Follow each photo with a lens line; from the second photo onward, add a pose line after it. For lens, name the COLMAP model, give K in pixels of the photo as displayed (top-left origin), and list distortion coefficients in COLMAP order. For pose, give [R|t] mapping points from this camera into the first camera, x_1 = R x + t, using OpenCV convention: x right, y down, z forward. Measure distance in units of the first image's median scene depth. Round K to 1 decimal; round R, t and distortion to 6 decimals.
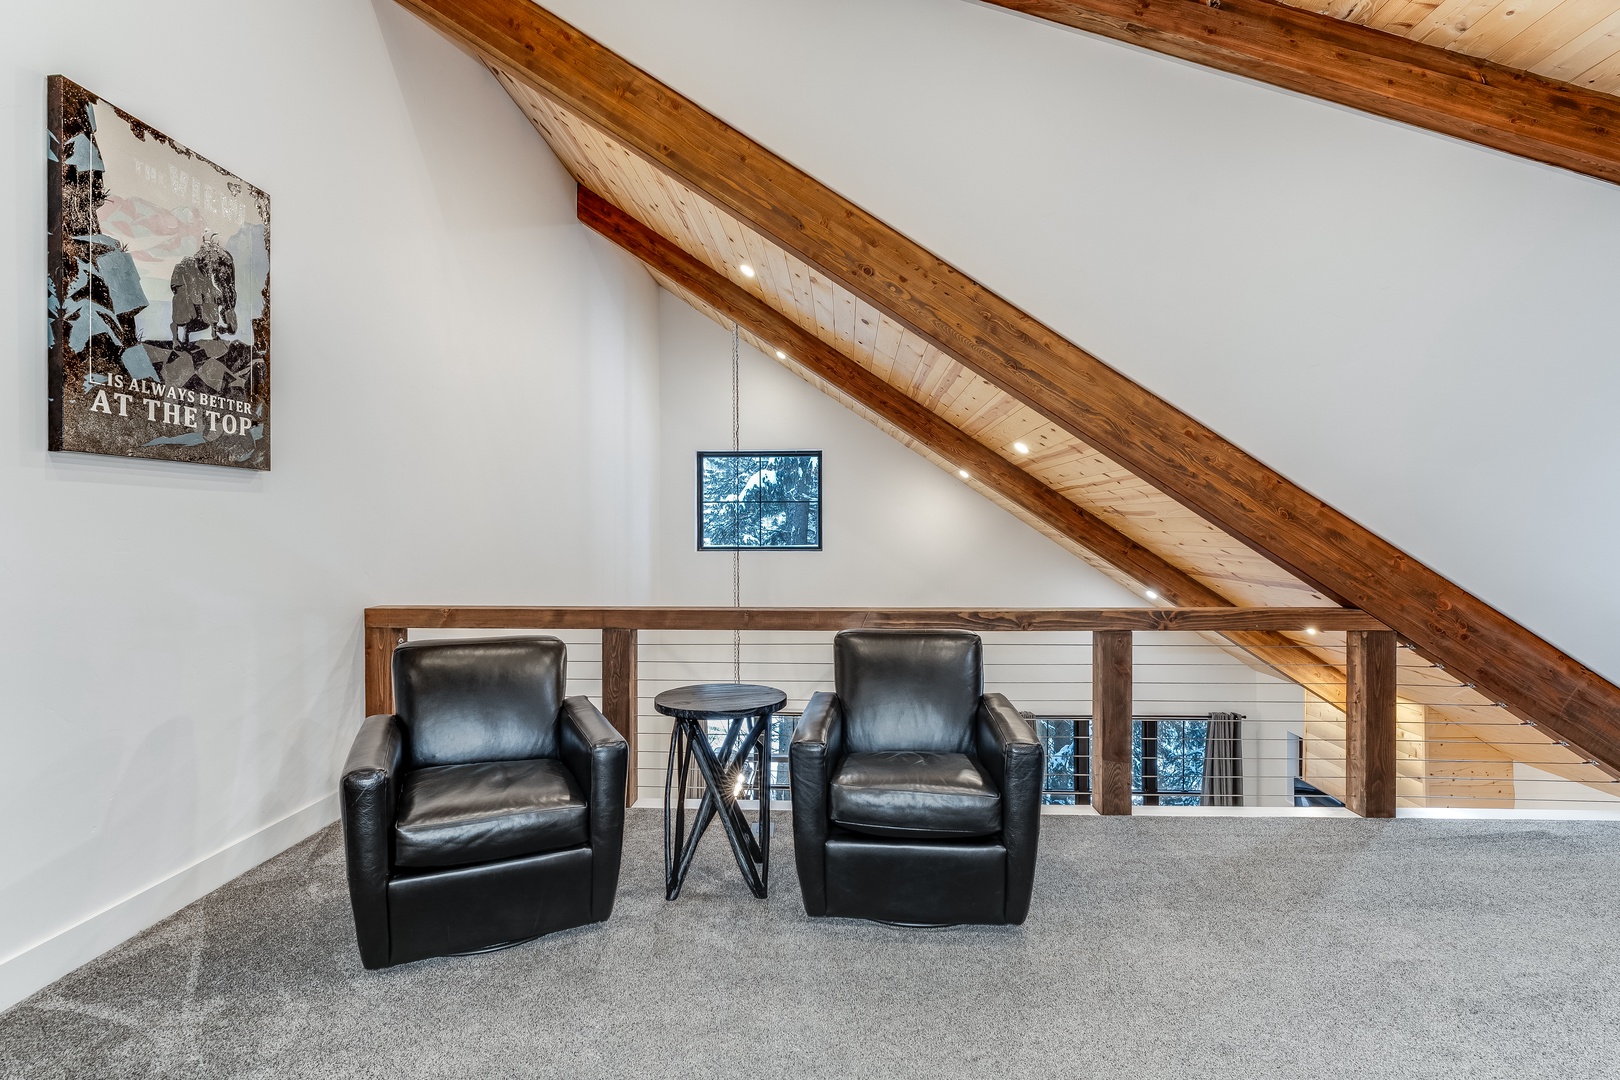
lens RADIAL K [[788.1, 0, 812.6], [0, 788.1, 531.8], [0, 0, 1]] dist [-0.003484, 0.000200]
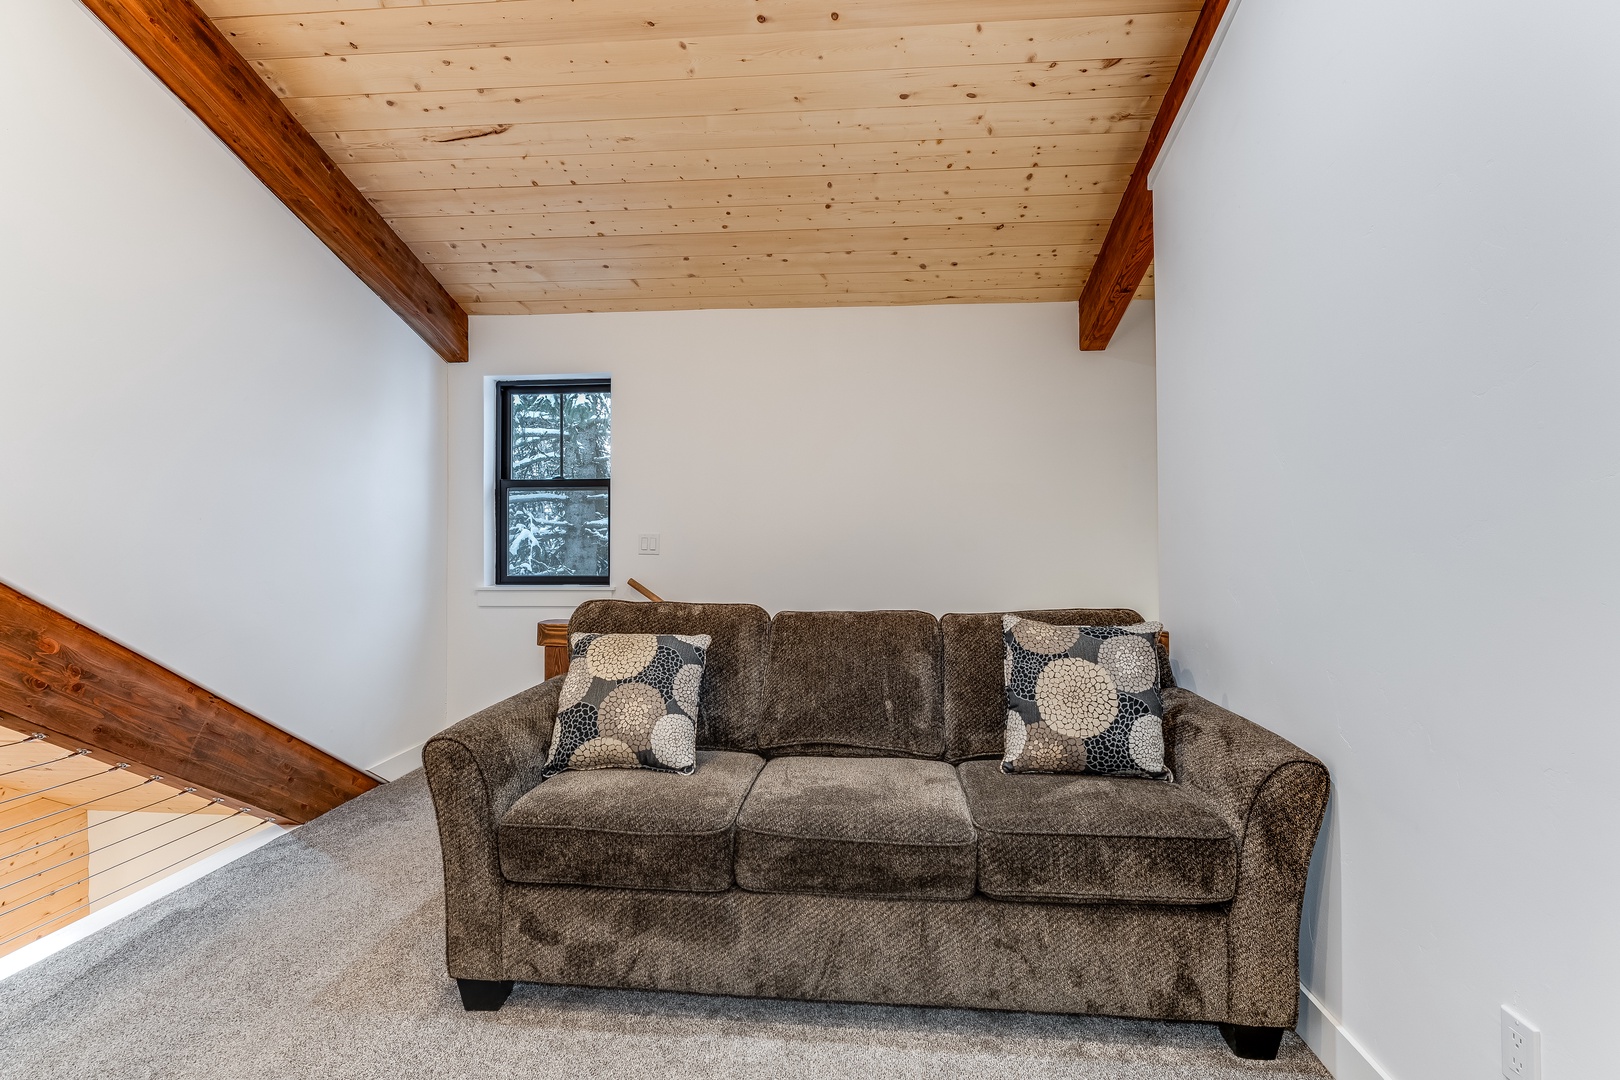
lens RADIAL K [[788.1, 0, 826.8], [0, 788.1, 518.9], [0, 0, 1]] dist [-0.003484, 0.000200]
pose [[0.050787, 0.019094, 0.998527, 0.141867], [0.006879, 0.999787, -0.019468, -0.001992], [-0.998686, 0.007857, 0.050645, 0.276035]]
